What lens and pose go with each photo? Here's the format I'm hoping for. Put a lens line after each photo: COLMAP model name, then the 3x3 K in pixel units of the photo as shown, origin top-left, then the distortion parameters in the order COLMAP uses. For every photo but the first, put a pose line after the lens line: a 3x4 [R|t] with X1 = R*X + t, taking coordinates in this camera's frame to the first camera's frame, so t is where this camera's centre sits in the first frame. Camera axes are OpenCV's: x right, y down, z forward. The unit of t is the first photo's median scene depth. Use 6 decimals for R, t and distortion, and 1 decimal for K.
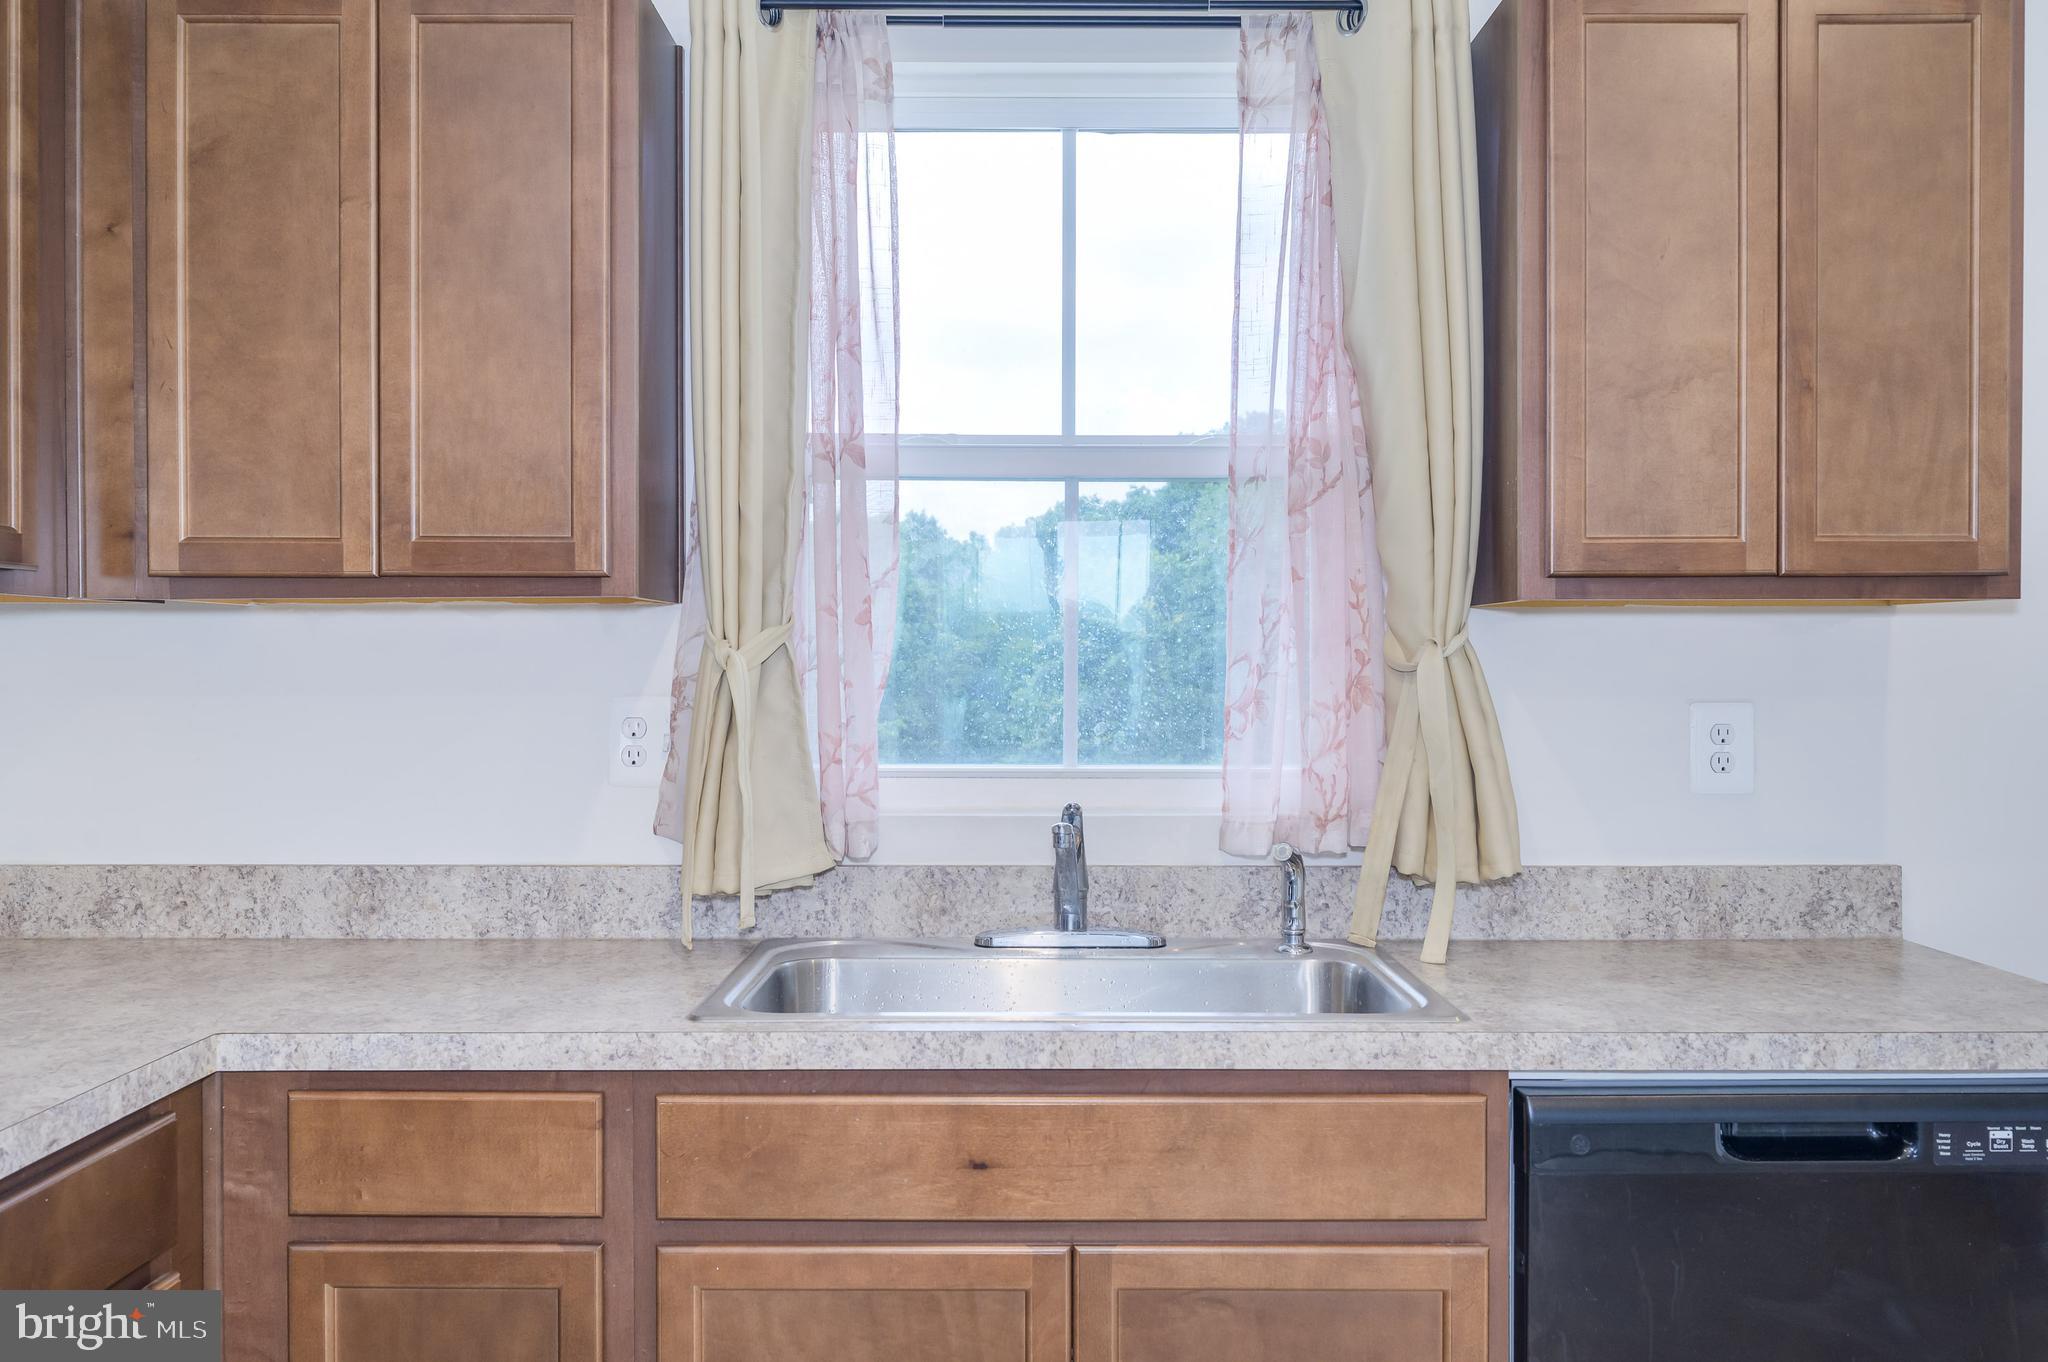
lens RADIAL K [[1769.3, 0, 1025.6], [0, 1769.3, 692.2], [0, 0, 1]] dist [0.000689, -0.003877]
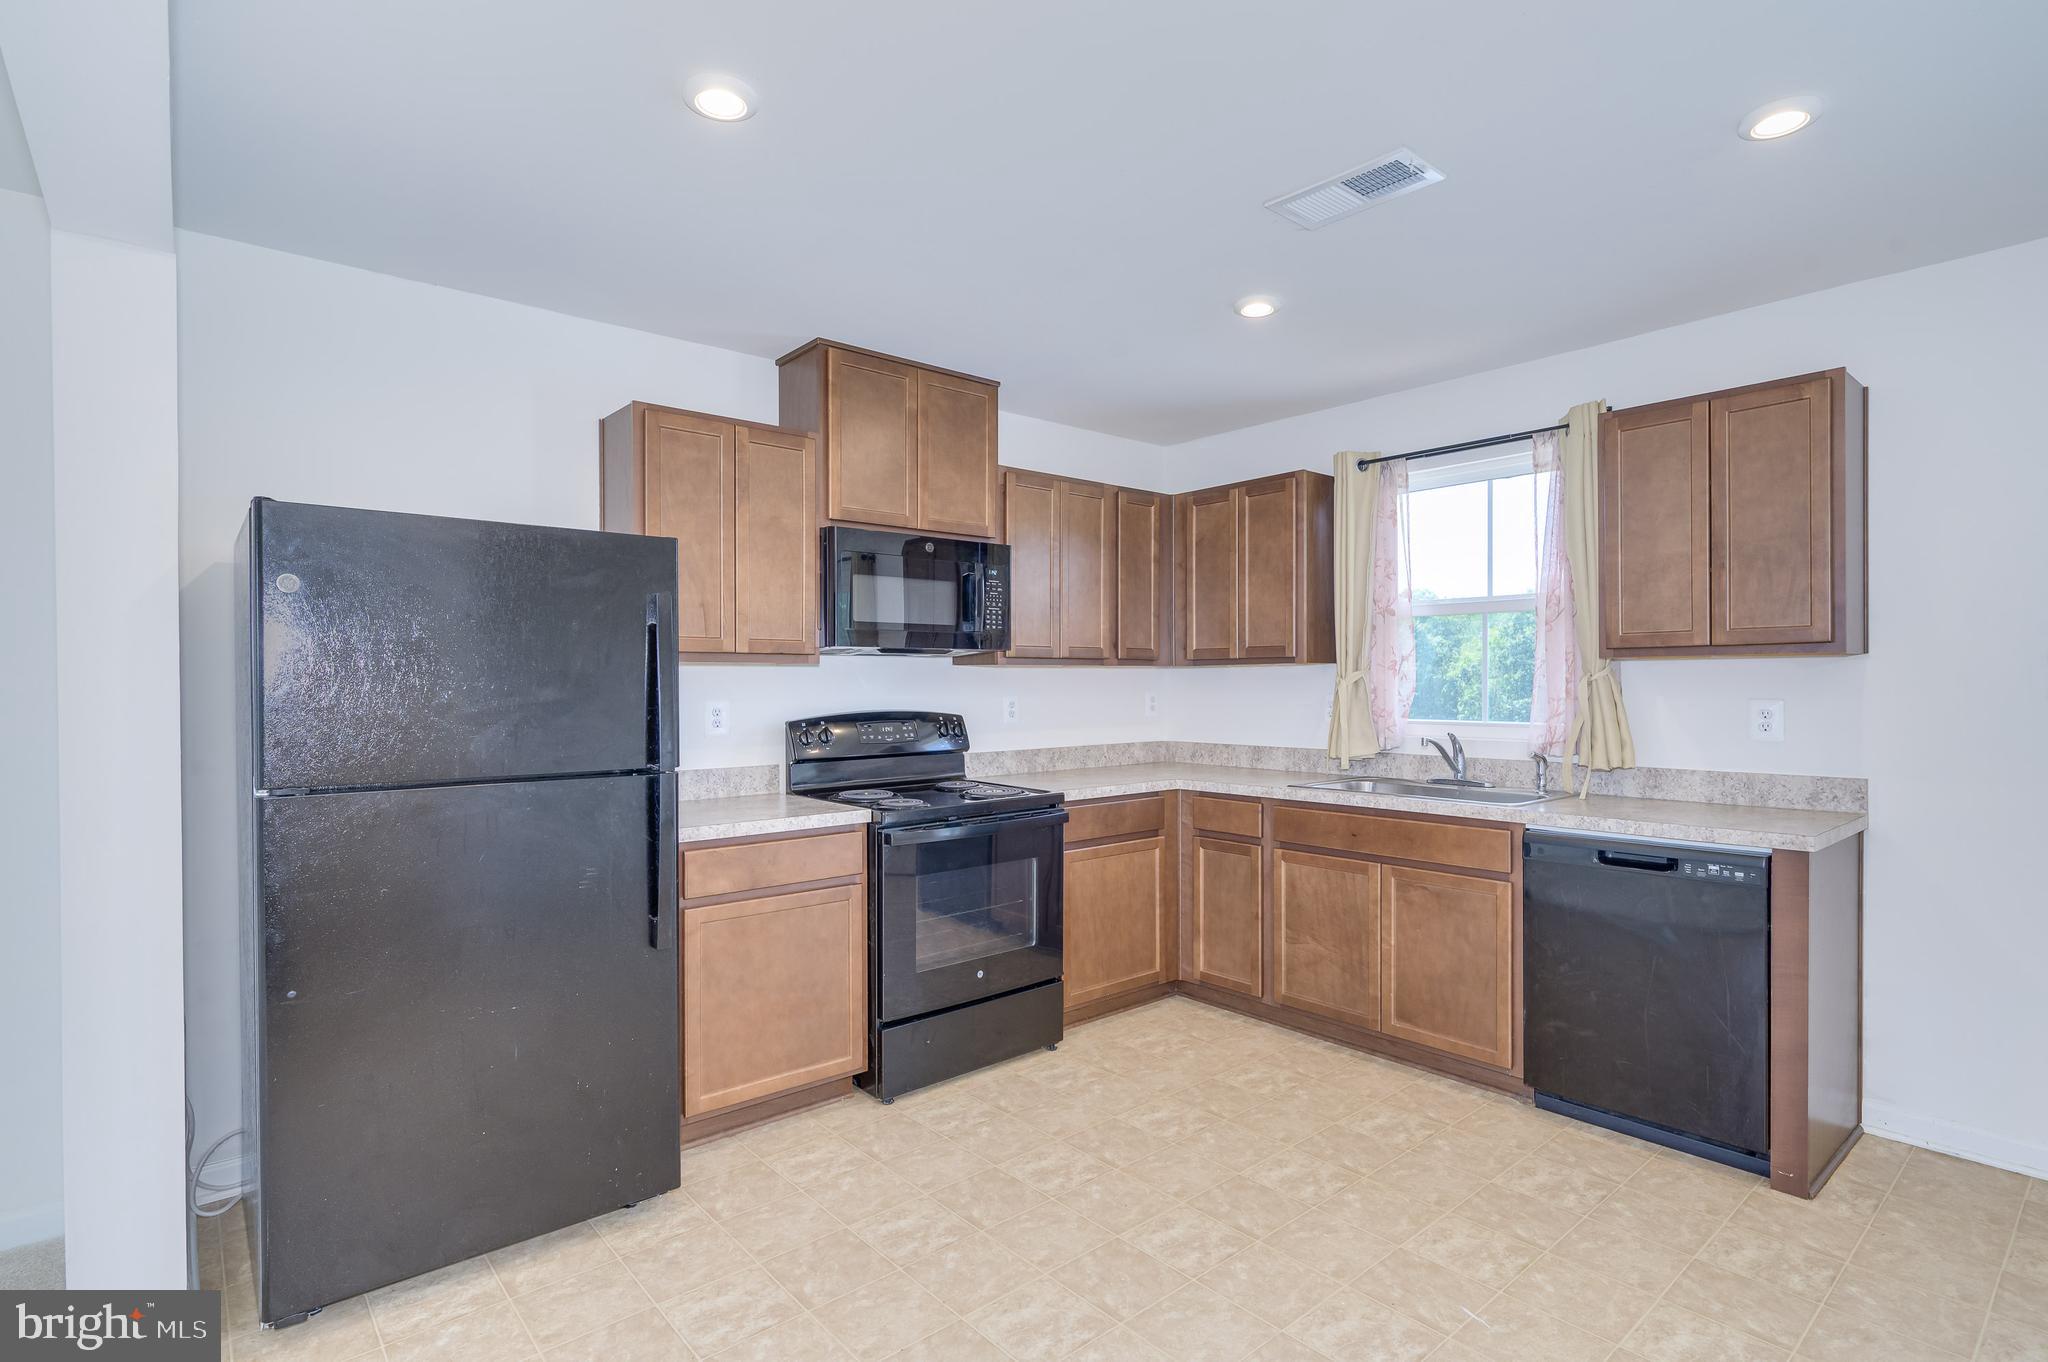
lens RADIAL K [[995.3, 0, 1015.2], [0, 995.3, 694.4], [0, 0, 1]] dist [-0.010044, 0.002918]
pose [[0.641531, 0.005630, -0.767077, 0.833785], [-0.007957, 0.999968, 0.000684, 0.006640], [0.767056, 0.005665, 0.641555, -0.572793]]
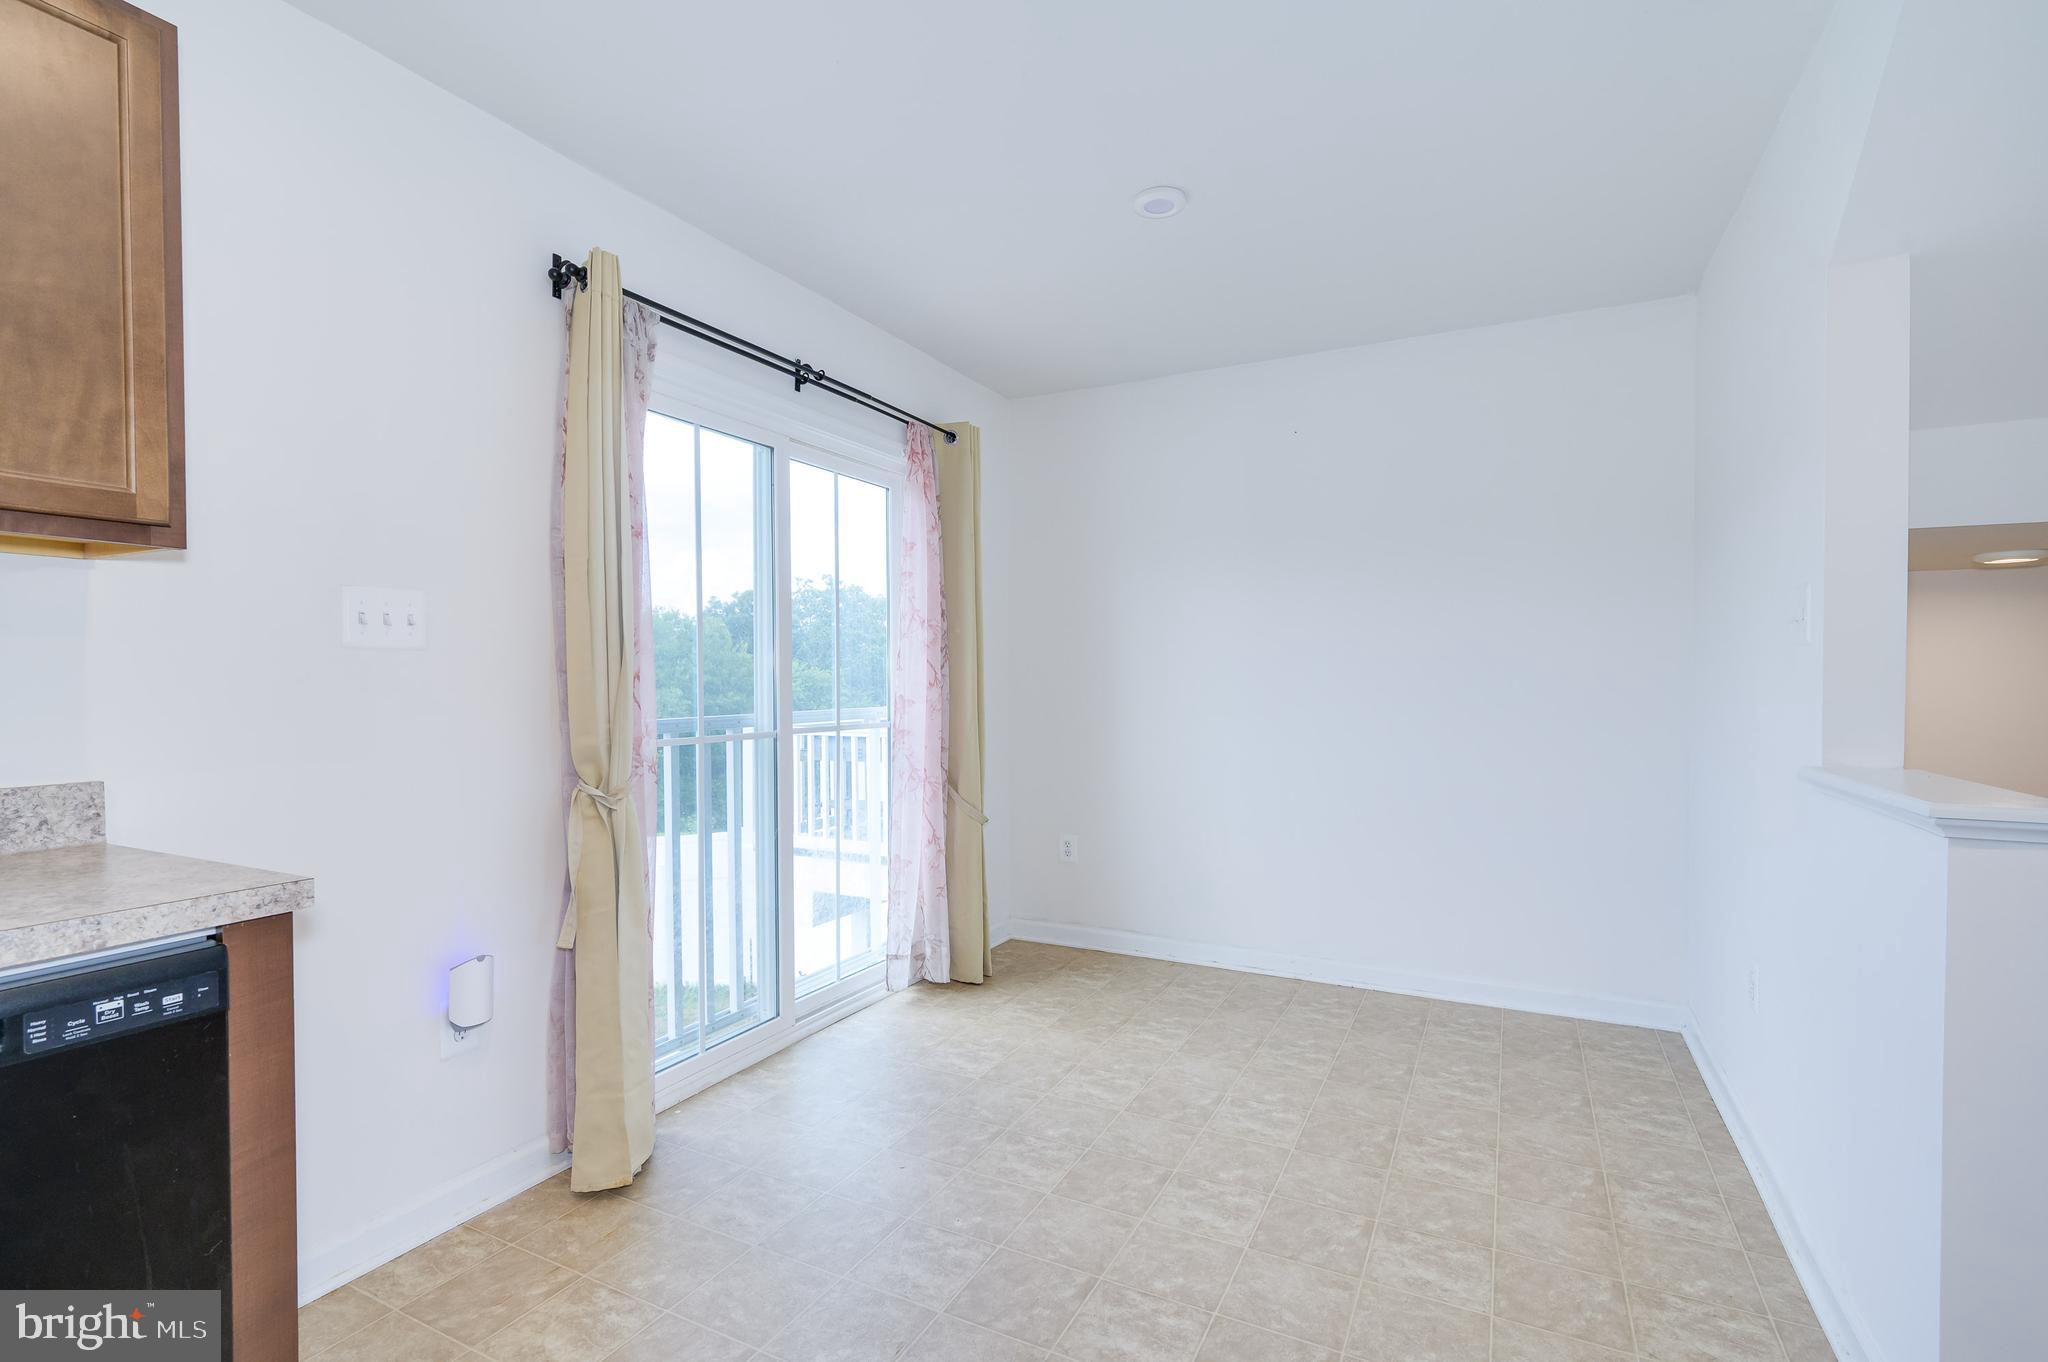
lens RADIAL K [[943.3, 0, 1023.7], [0, 943.3, 690.6], [0, 0, 1]] dist [0.003310, -0.000121]
pose [[0.459592, -0.011115, 0.888060, 0.244591], [0.018204, 0.999830, 0.003093, 0.052789], [-0.887943, 0.014745, 0.459716, 0.187206]]
